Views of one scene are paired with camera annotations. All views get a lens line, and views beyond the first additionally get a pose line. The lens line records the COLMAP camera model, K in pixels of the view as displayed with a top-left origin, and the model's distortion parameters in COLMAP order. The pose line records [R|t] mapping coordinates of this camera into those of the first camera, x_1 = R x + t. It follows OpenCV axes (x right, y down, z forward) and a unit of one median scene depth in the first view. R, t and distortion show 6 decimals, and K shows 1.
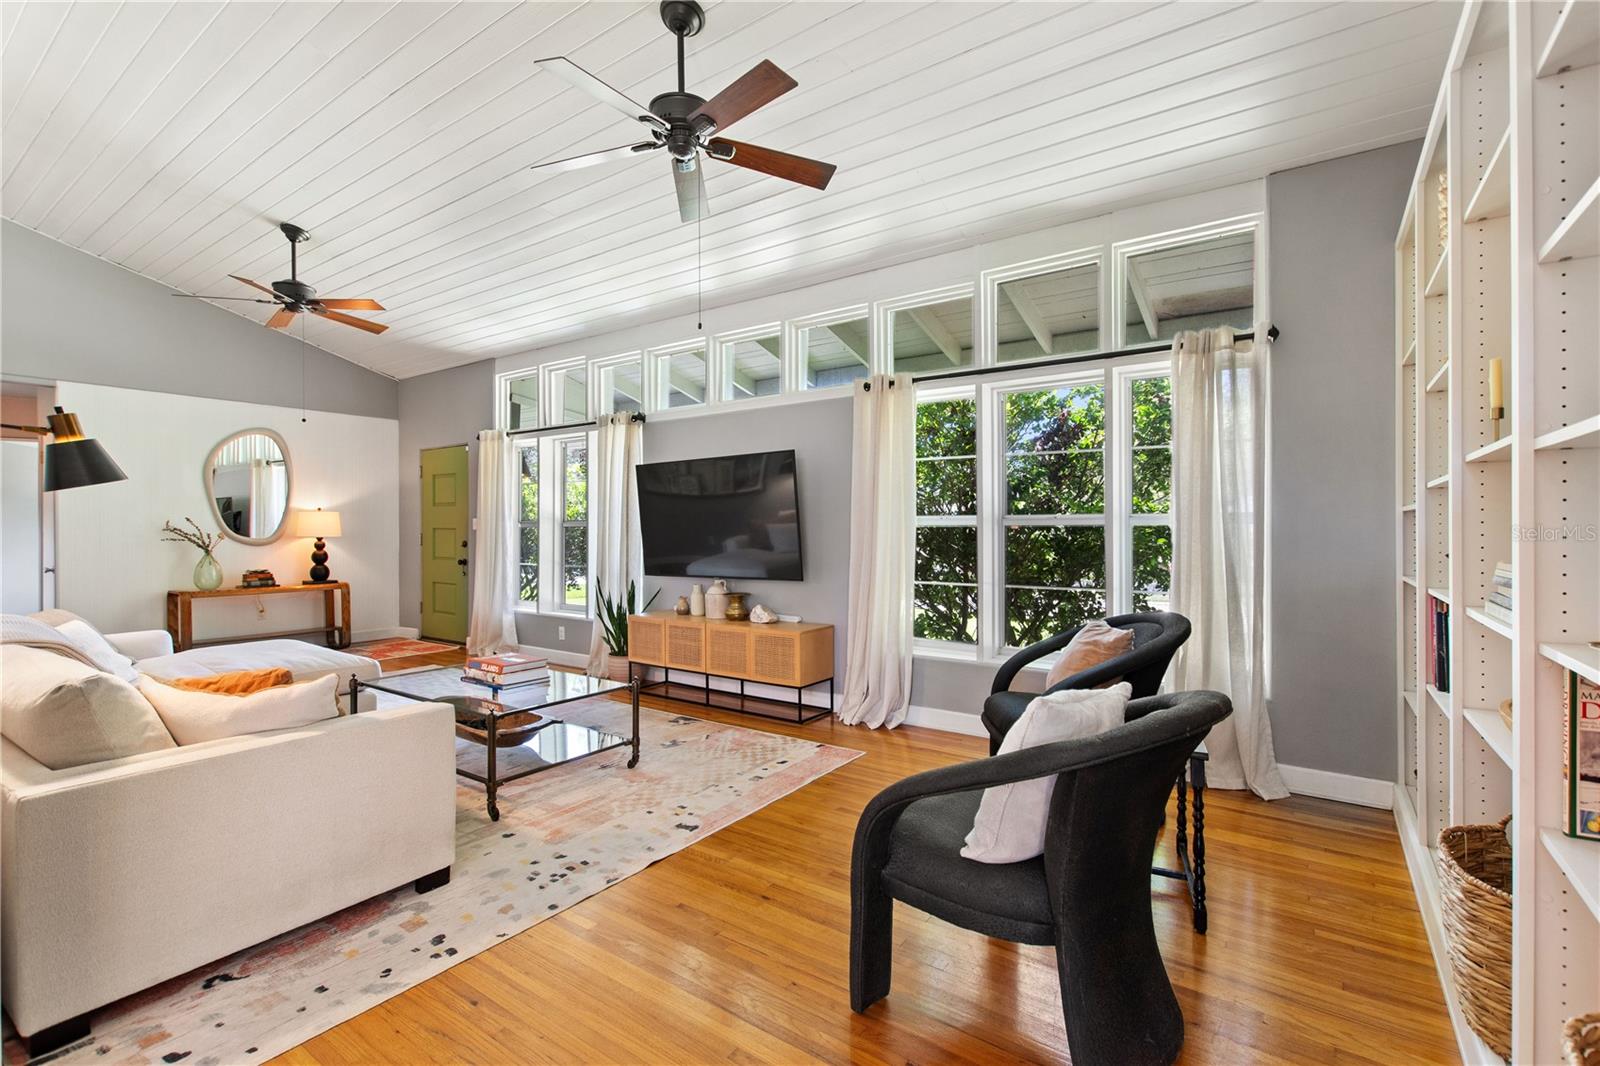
lens RADIAL K [[723.3, 0, 801.6], [0, 723.3, 526.6], [0, 0, 1]] dist [0.009537, -0.004766]
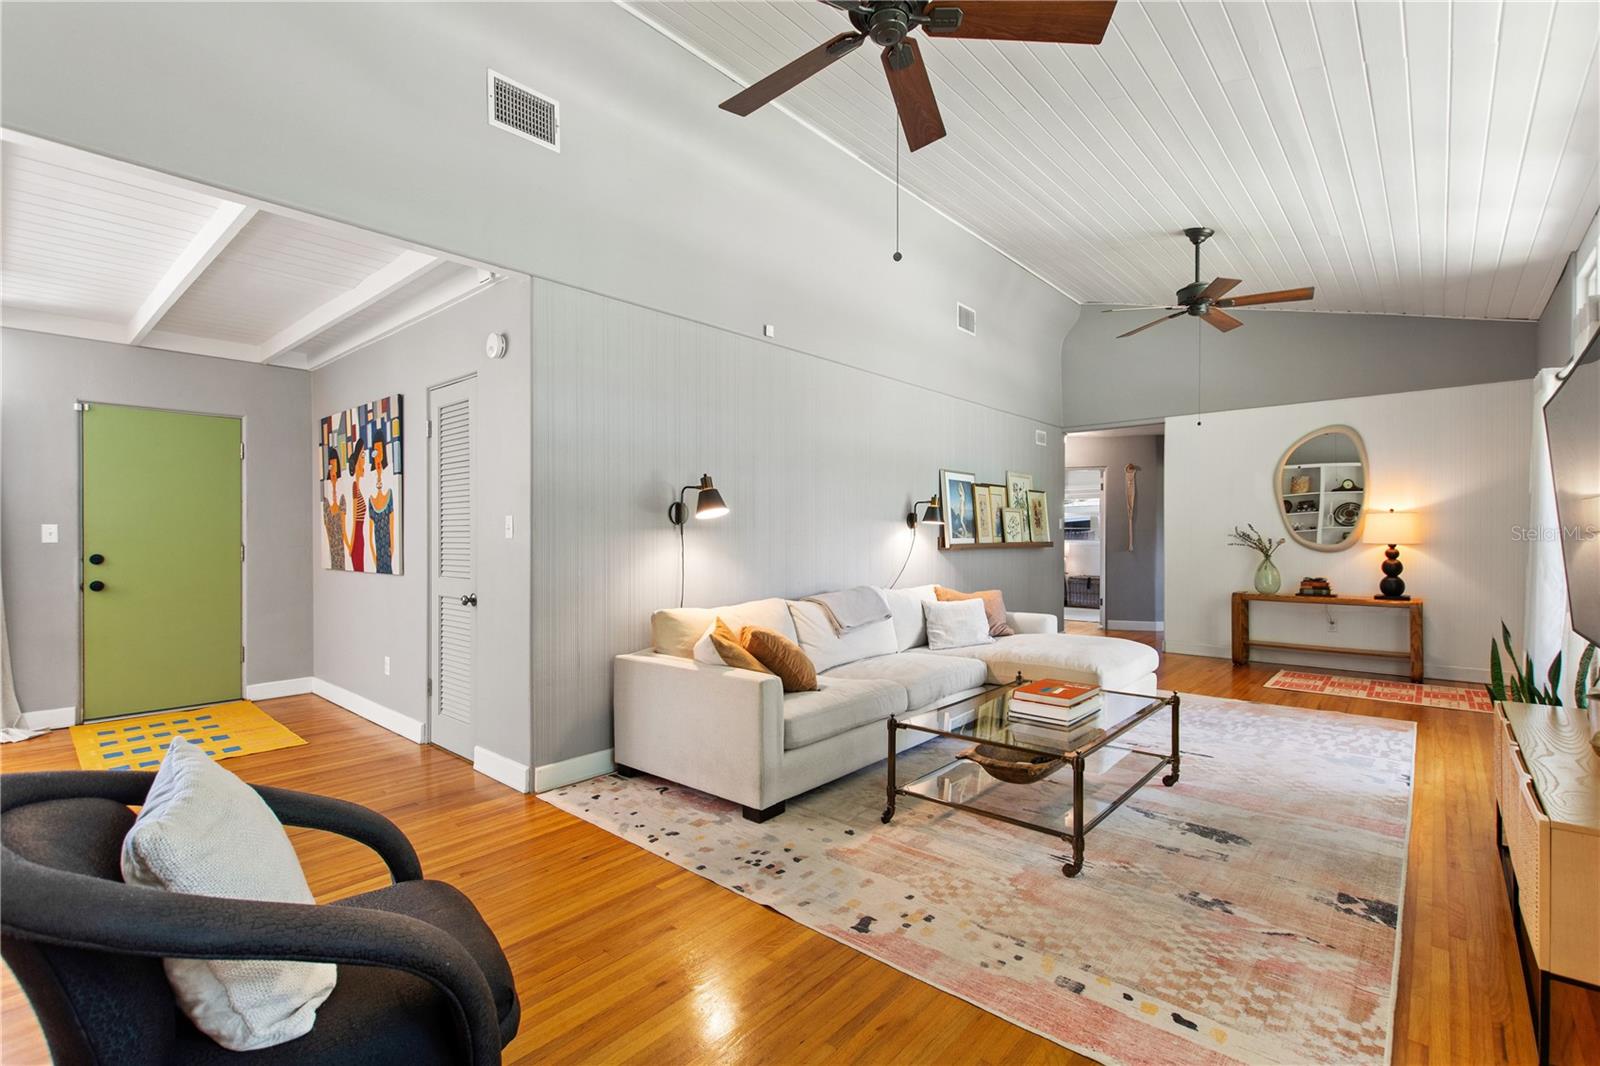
lens RADIAL K [[723.3, 0, 802.5], [0, 723.3, 545.1], [0, 0, 1]] dist [0.009537, -0.004766]
pose [[-0.106370, 0.018573, -0.994153, 0.488733], [0.003554, 0.999826, 0.018299, -0.004299], [0.994320, -0.001587, -0.106418, 0.812500]]
